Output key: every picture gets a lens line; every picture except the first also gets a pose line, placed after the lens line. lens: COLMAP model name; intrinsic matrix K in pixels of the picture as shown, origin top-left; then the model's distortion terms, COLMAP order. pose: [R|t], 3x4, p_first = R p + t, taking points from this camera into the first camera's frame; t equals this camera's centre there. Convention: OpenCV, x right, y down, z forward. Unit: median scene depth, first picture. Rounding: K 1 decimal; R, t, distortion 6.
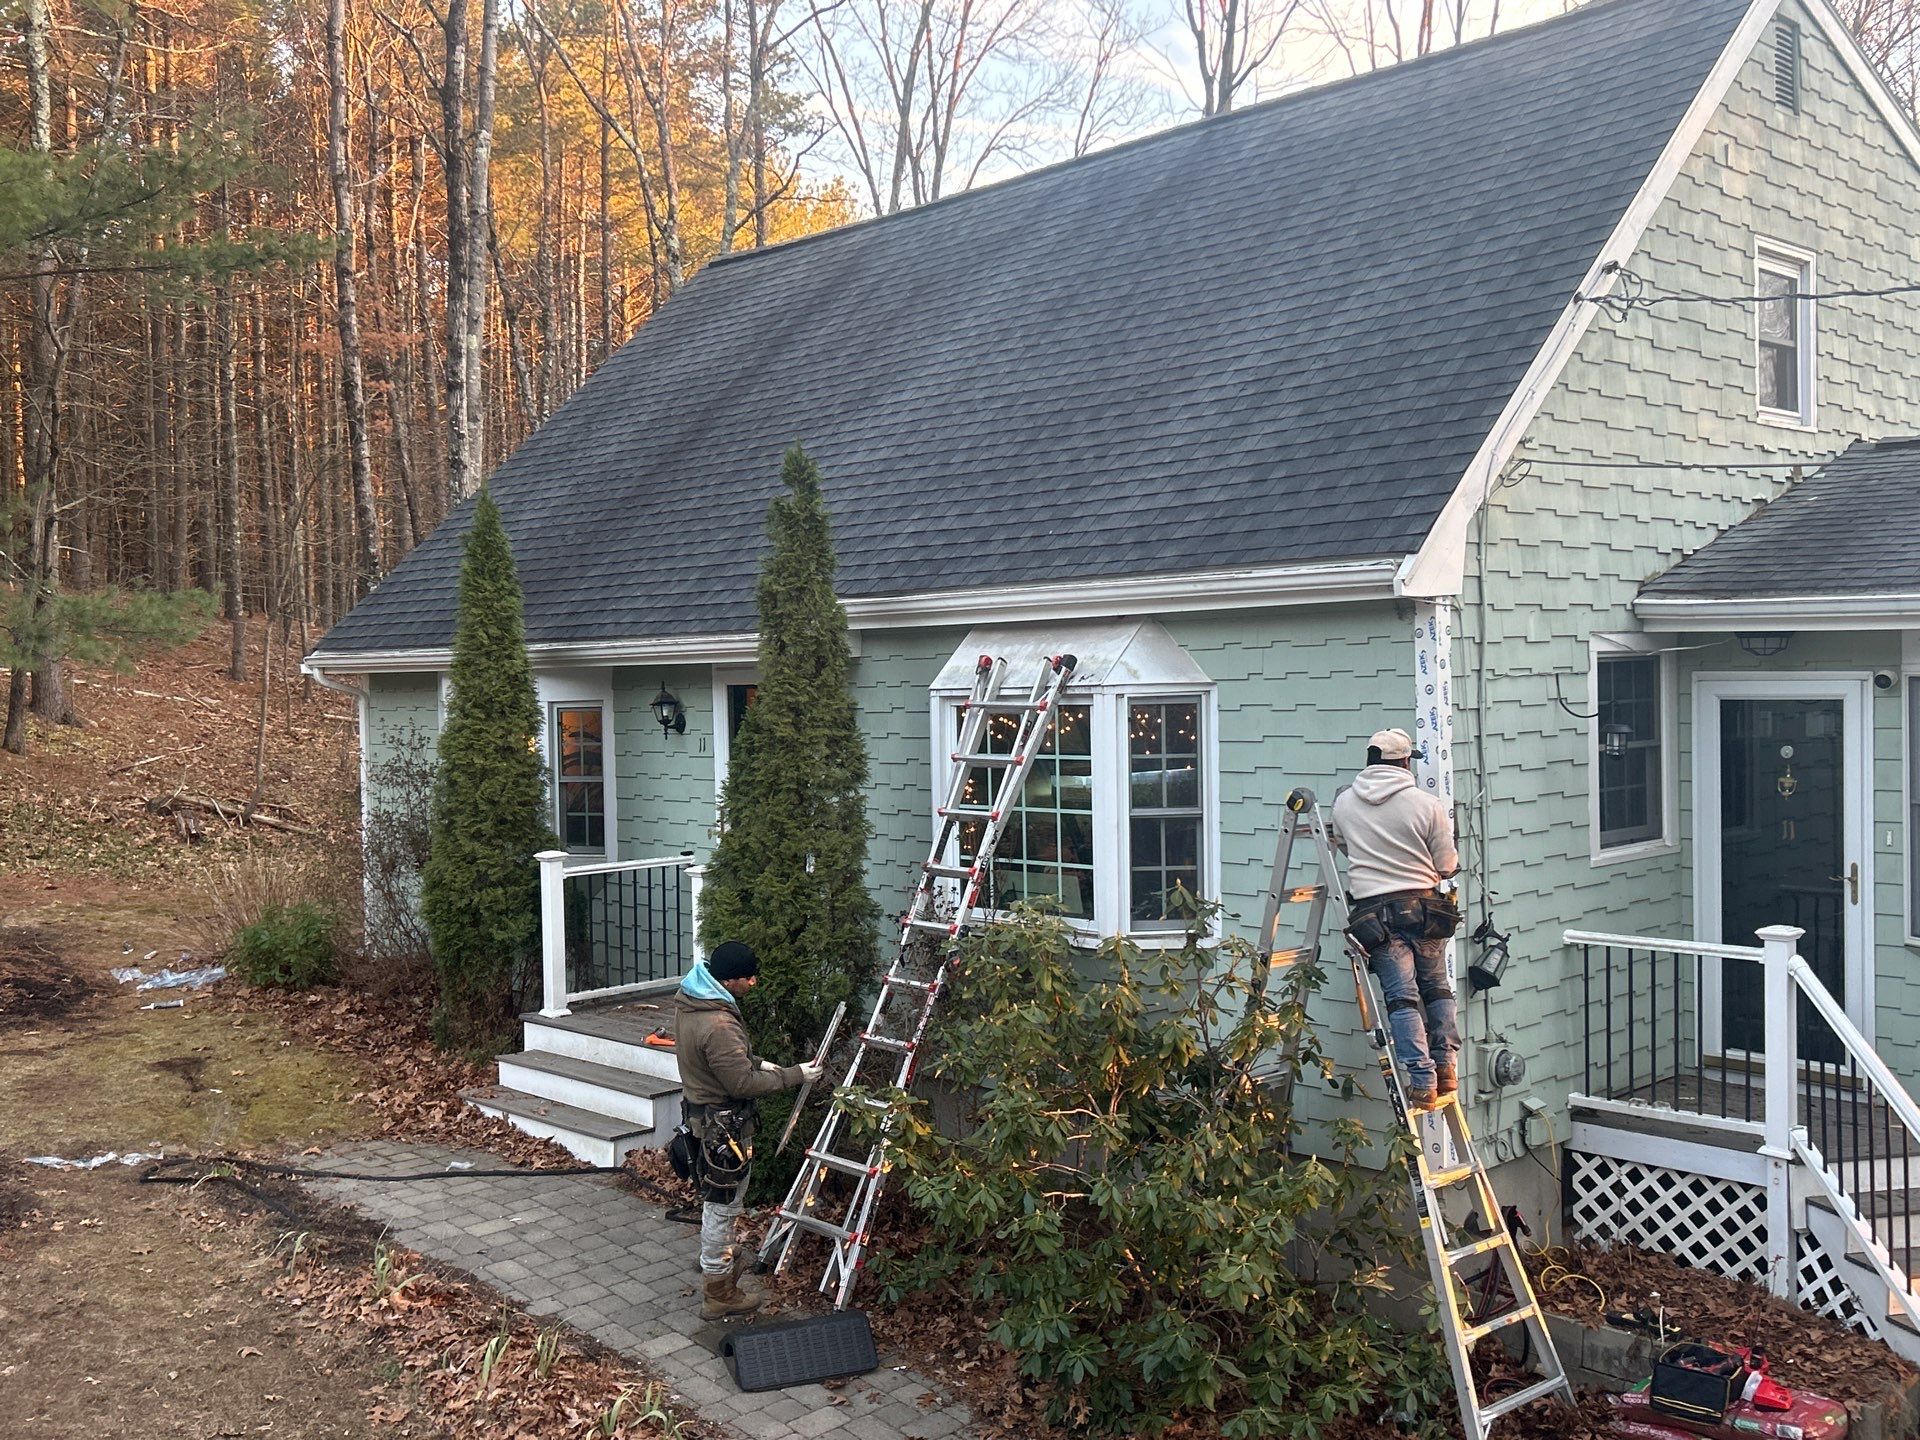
lens RADIAL K [[1697.7, 0, 967.3], [0, 1697.7, 711.0], [0, 0, 1]] dist [0.026342, -0.002232]
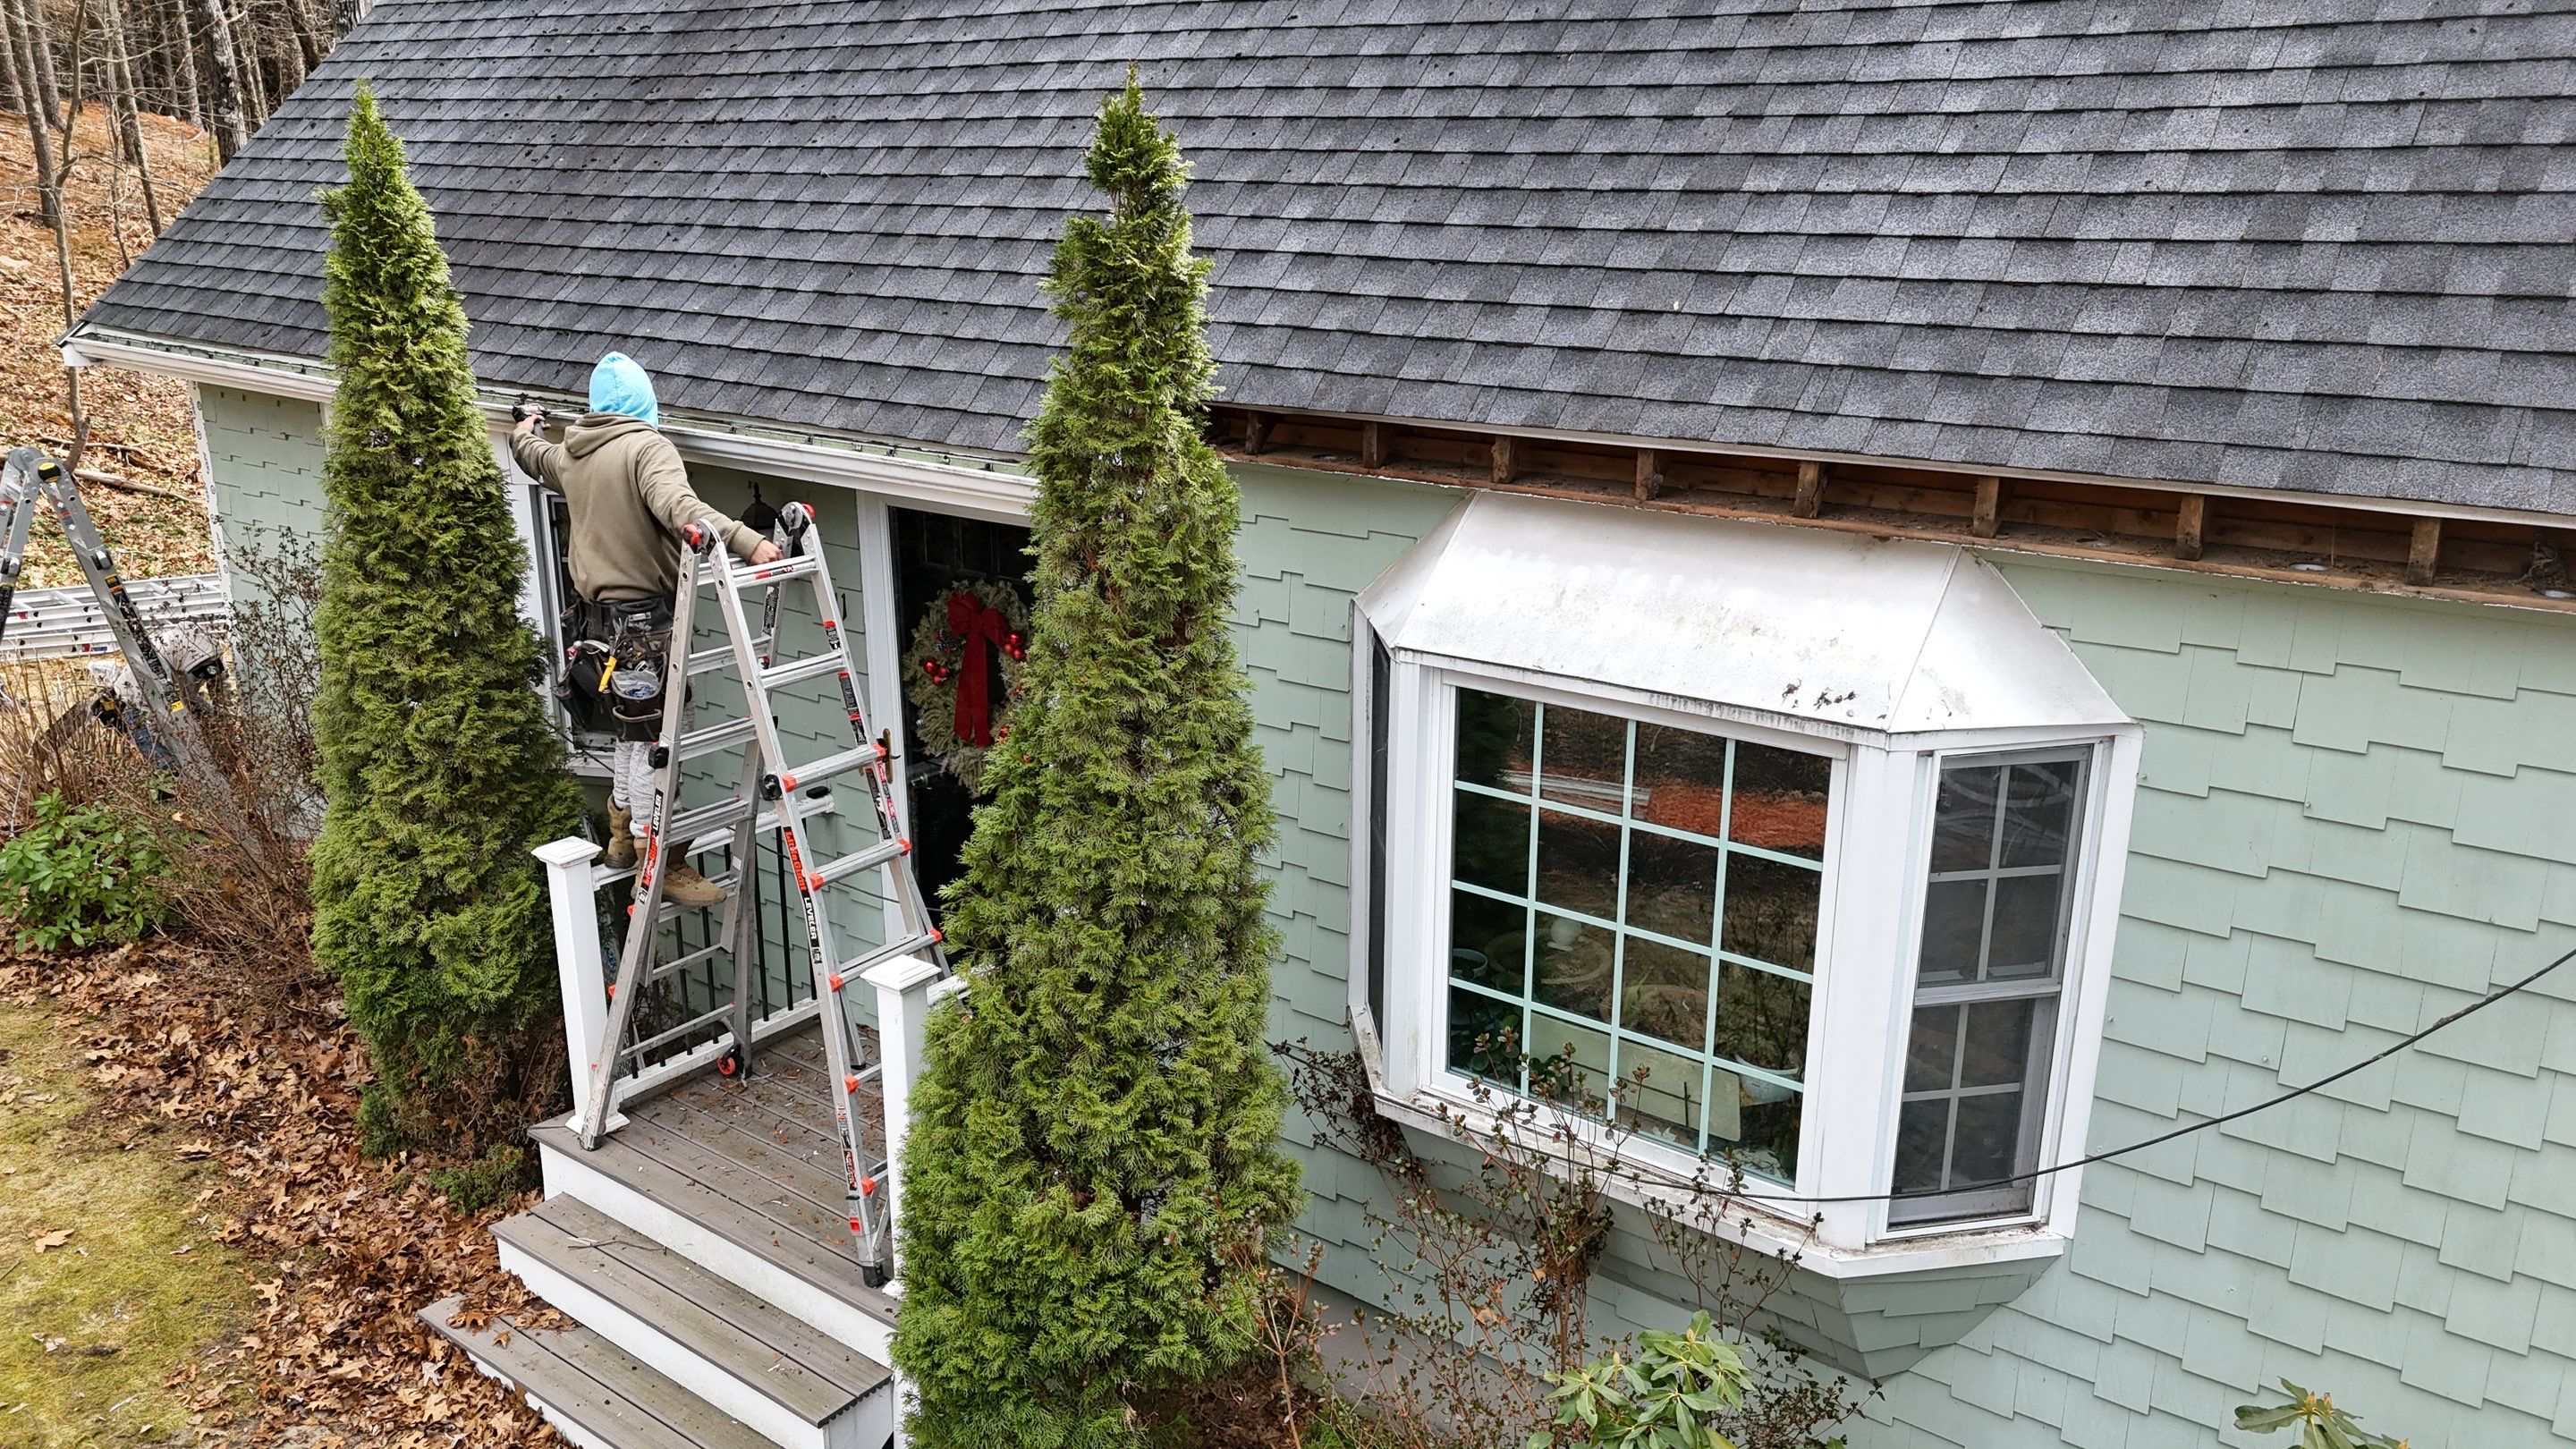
lens RADIAL K [[1898.7, 0, 1275.4], [0, 1898.7, 722.6], [0, 0, 1]] dist [0.047044, -0.058595]
pose [[0.991221, -0.018262, 0.130948, -0.098943], [-0.015101, 0.968297, 0.249345, -0.096927], [-0.131350, -0.249133, 0.959521, 0.392744]]
